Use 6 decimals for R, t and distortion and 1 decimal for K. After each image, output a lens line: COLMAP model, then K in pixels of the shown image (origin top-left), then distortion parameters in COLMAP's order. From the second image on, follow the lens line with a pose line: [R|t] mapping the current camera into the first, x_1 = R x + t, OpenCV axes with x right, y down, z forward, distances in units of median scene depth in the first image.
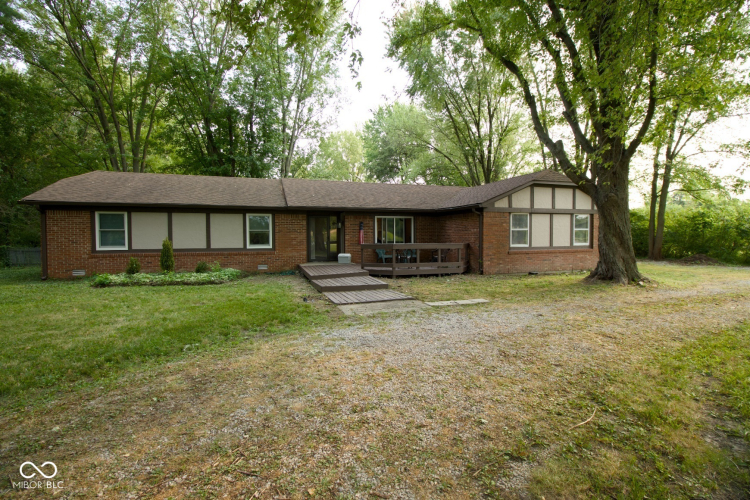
lens RADIAL K [[361.5, 0, 385.0], [0, 361.5, 248.3], [0, 0, 1]] dist [0.000172, -0.000101]
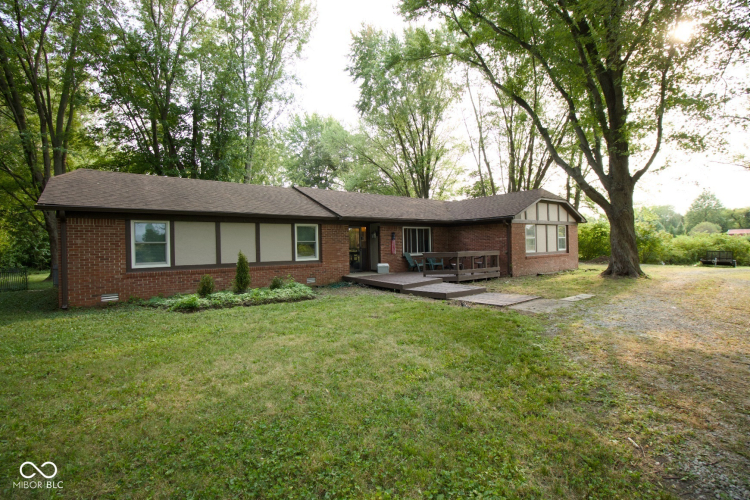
lens RADIAL K [[361.5, 0, 385.0], [0, 361.5, 248.3], [0, 0, 1]] dist [0.000172, -0.000101]
pose [[0.938695, -0.018105, 0.344273, -0.512736], [0.028657, 0.999262, -0.025586, -0.002169], [-0.343555, 0.033884, 0.938521, 0.052875]]
